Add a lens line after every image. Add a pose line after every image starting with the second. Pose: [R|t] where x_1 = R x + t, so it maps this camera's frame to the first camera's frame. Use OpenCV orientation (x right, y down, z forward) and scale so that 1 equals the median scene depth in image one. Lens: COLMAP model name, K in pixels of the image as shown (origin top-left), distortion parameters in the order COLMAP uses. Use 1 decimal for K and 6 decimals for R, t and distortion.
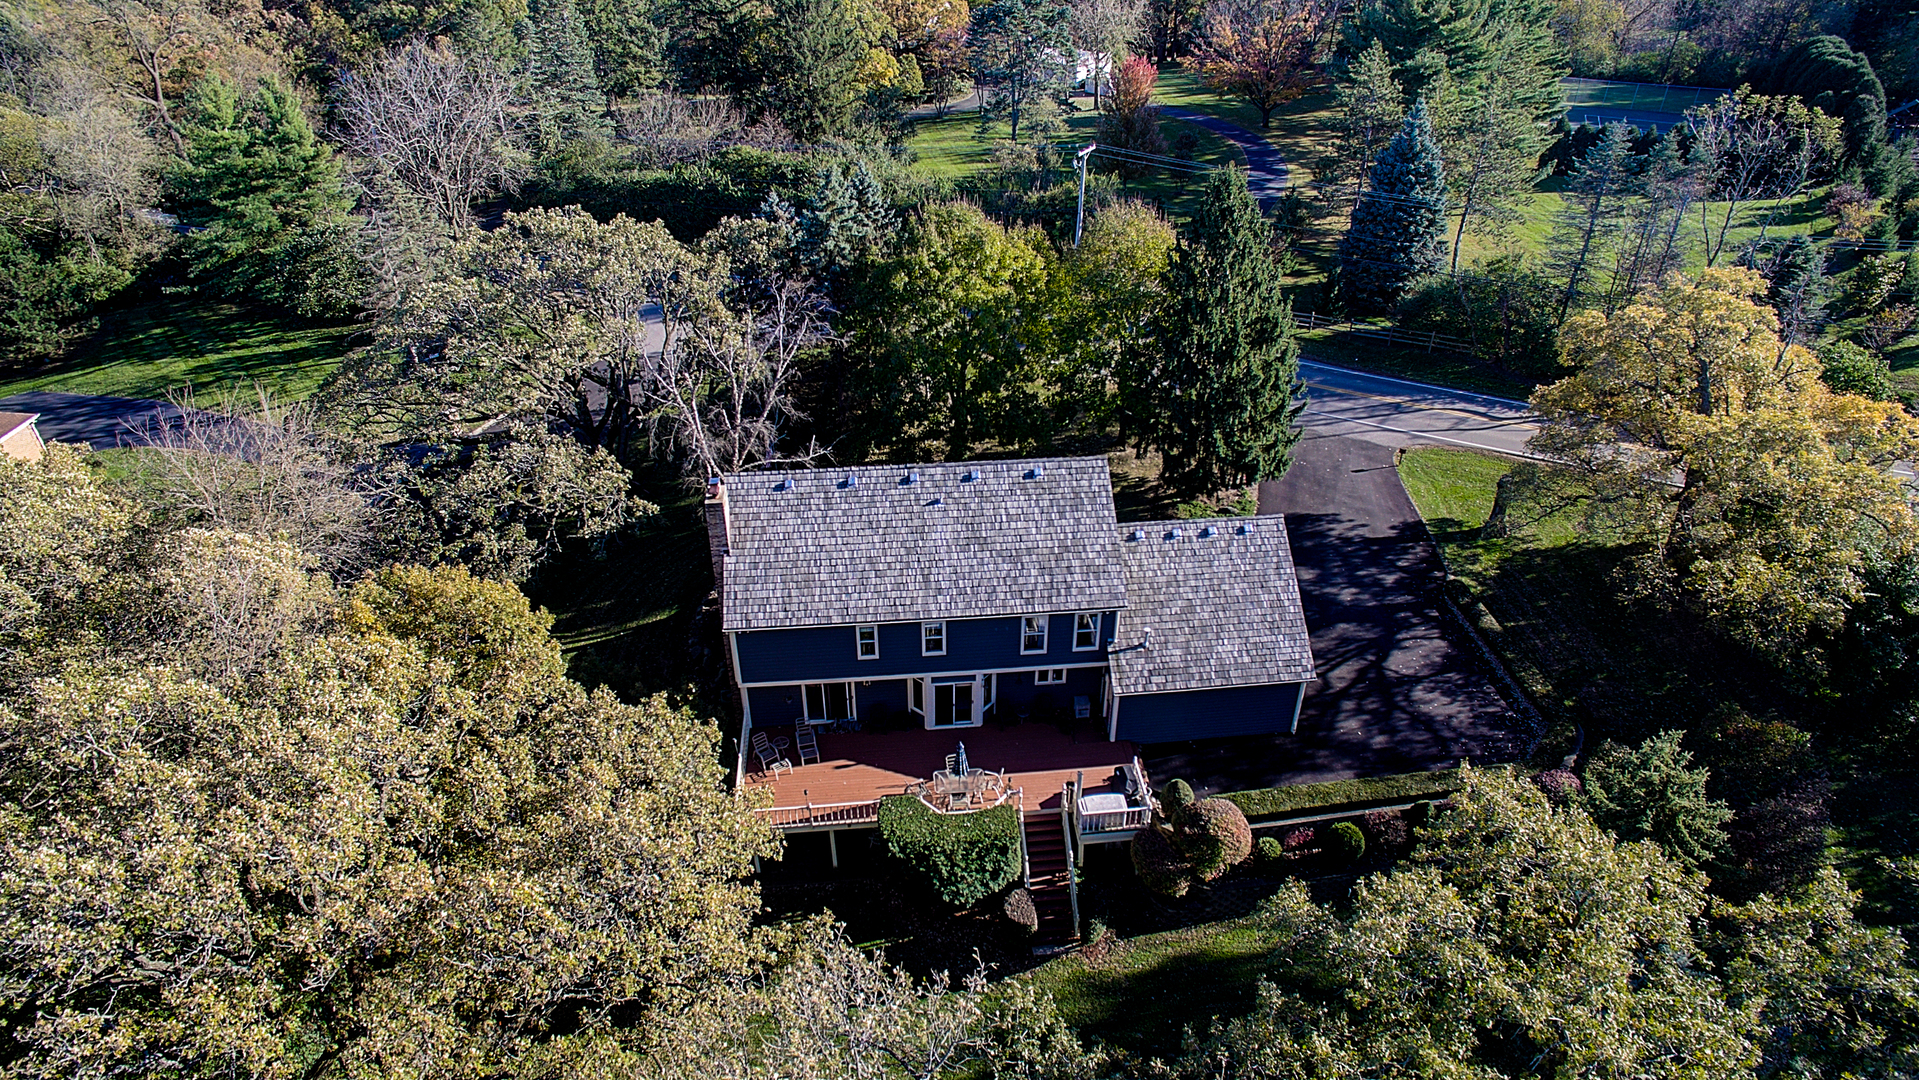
lens RADIAL K [[1136.4, 0, 965.3], [0, 1136.4, 540.0], [0, 0, 1]] dist [-0.122953, 0.095074]
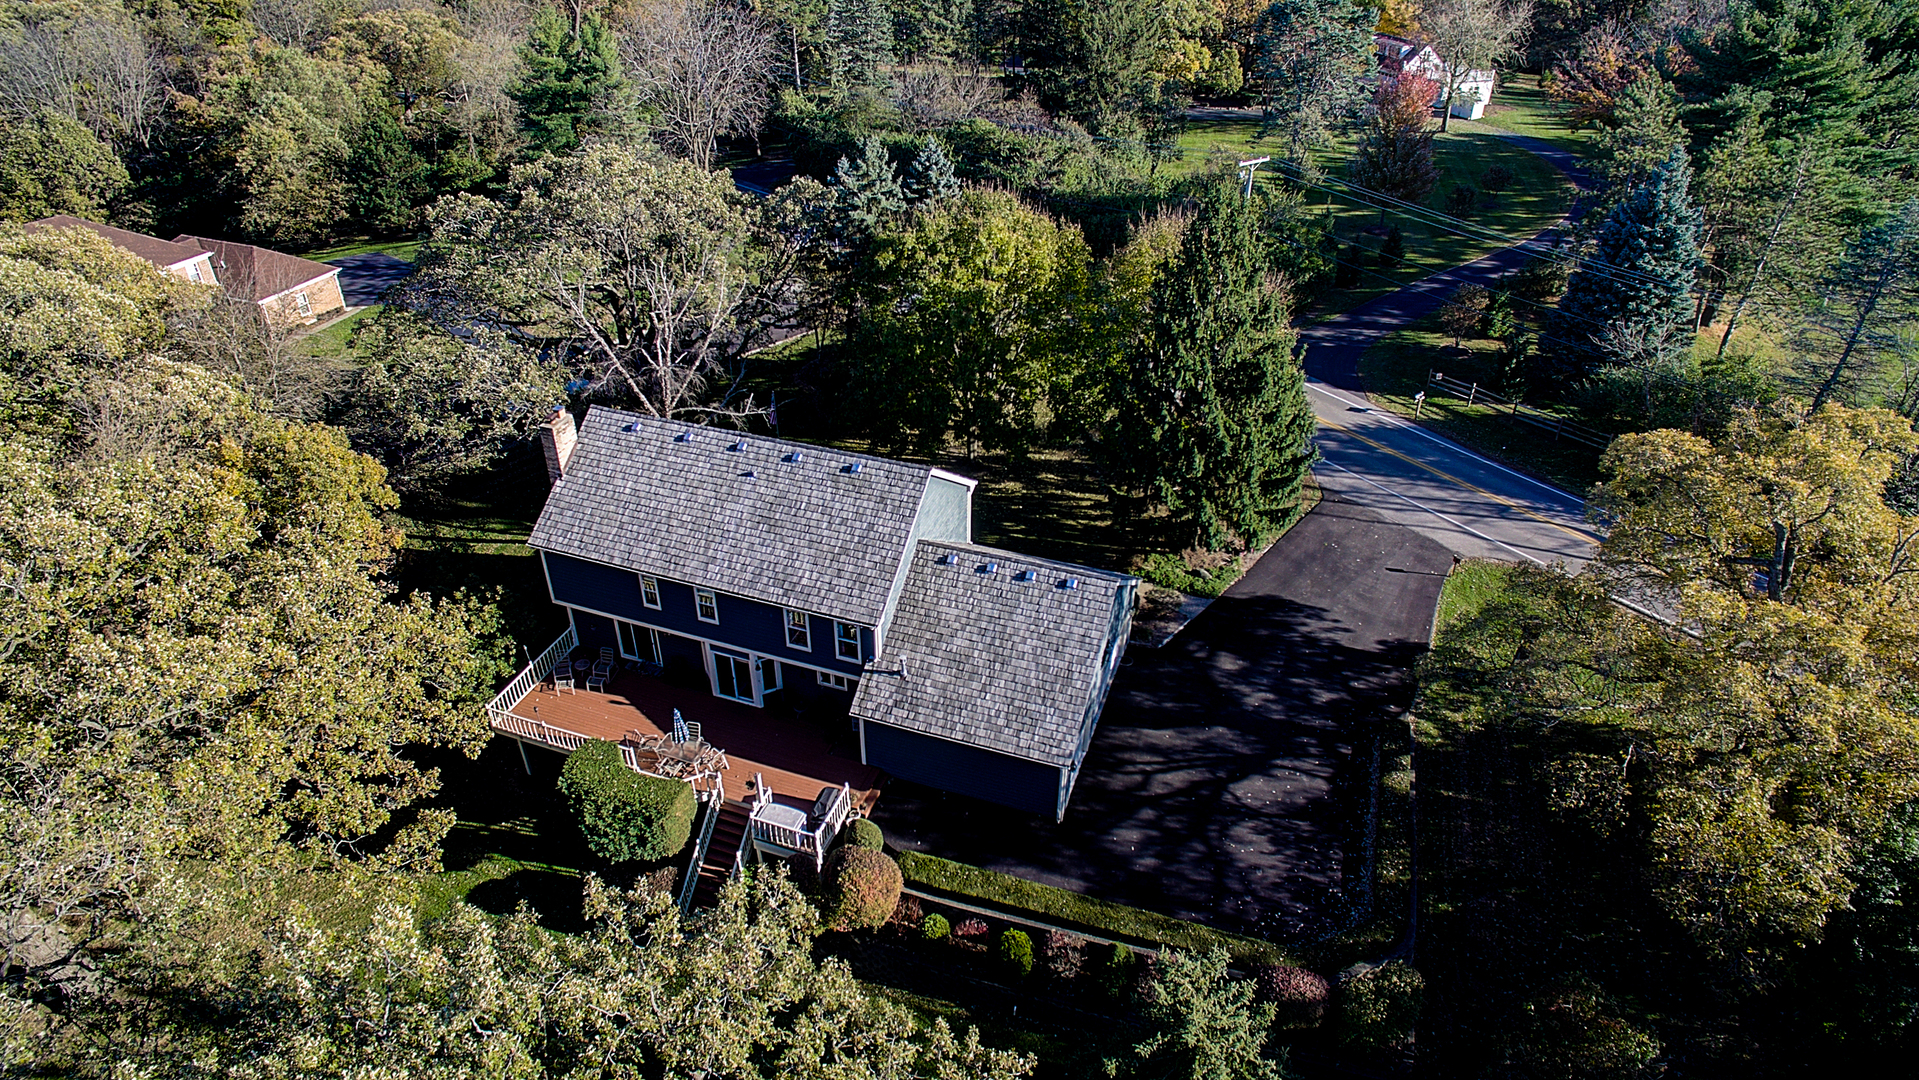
lens RADIAL K [[1136.4, 0, 965.3], [0, 1136.4, 540.0], [0, 0, 1]] dist [-0.122953, 0.095074]
pose [[0.901132, 0.238821, -0.361836, 0.497530], [-0.235863, 0.970337, 0.053043, -0.072095], [0.363771, 0.037545, 0.930731, 0.145177]]
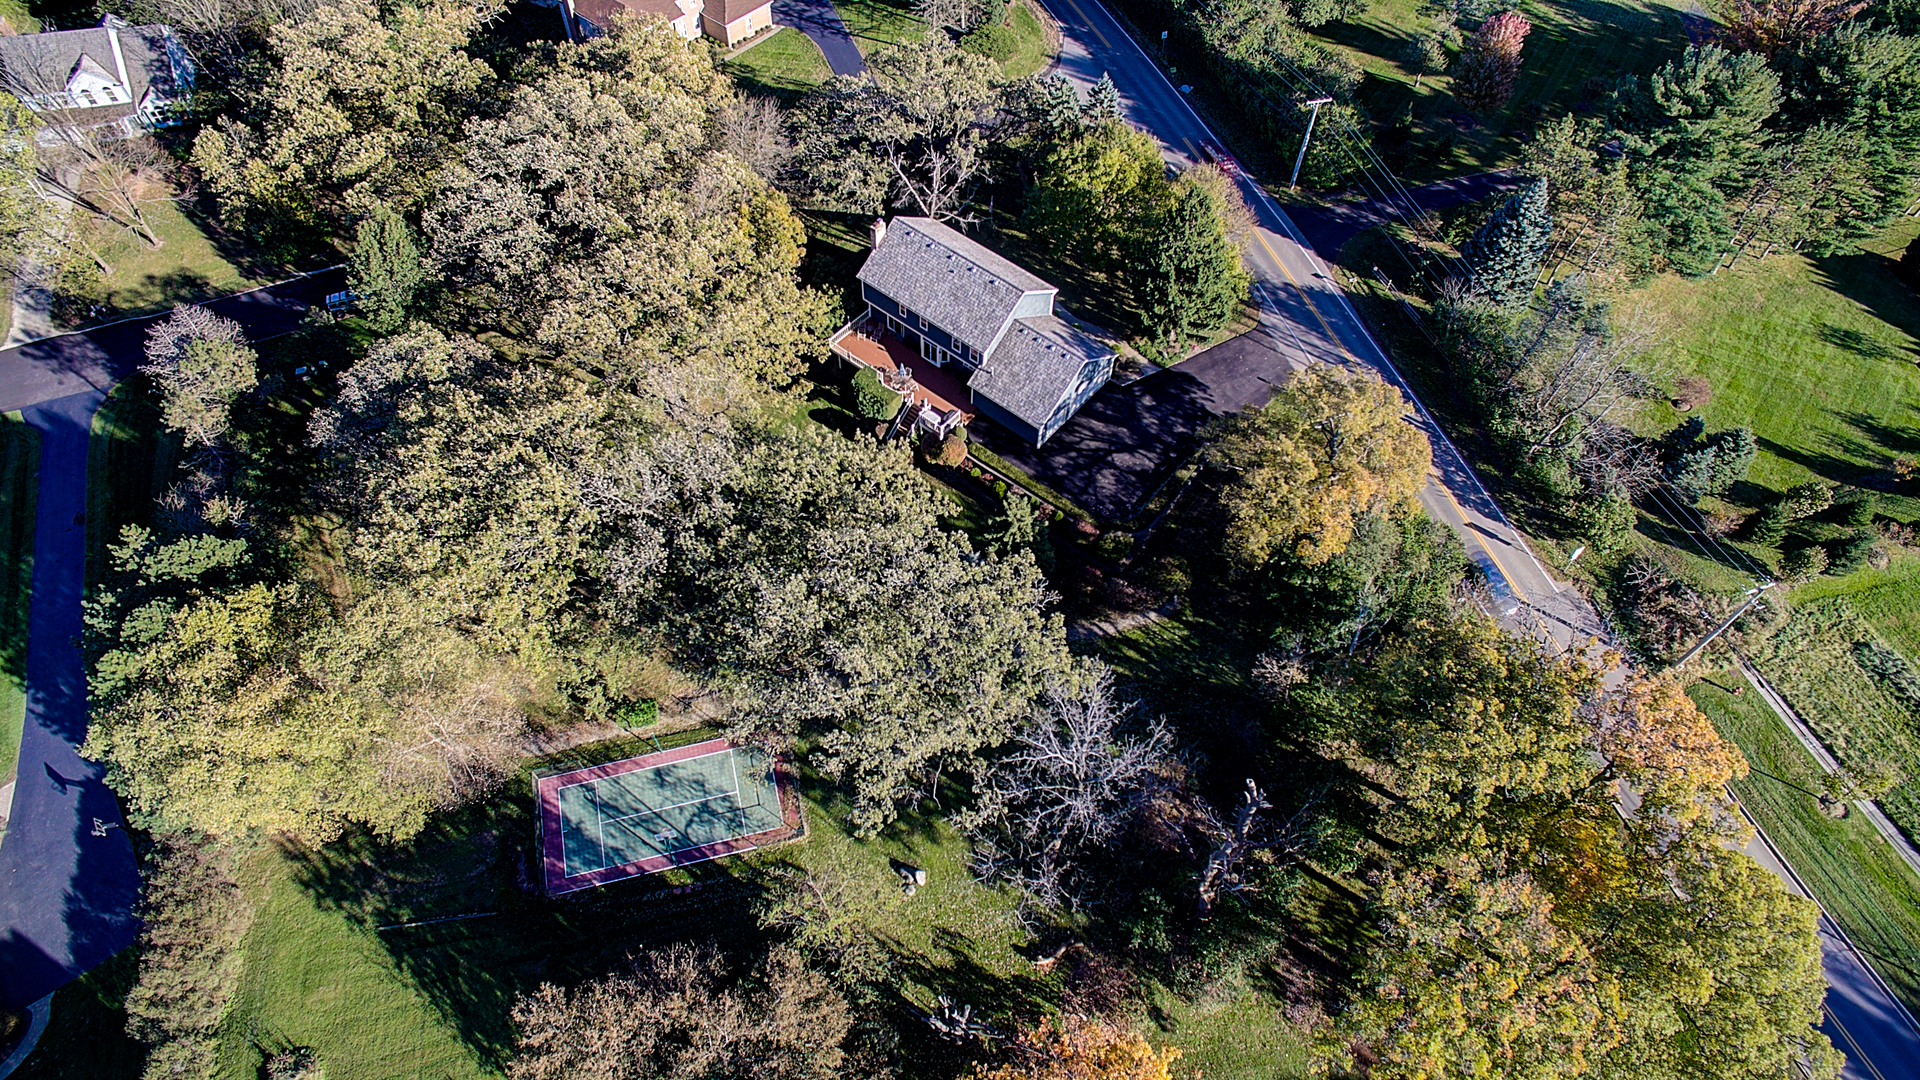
lens RADIAL K [[1137.0, 0, 965.8], [0, 1137.0, 540.0], [0, 0, 1]] dist [-0.122953, 0.095074]
pose [[0.700321, 0.595158, -0.394129, 1.179050], [-0.404244, 0.785730, 0.468205, -0.667074], [0.588334, -0.168569, 0.790852, -0.859518]]
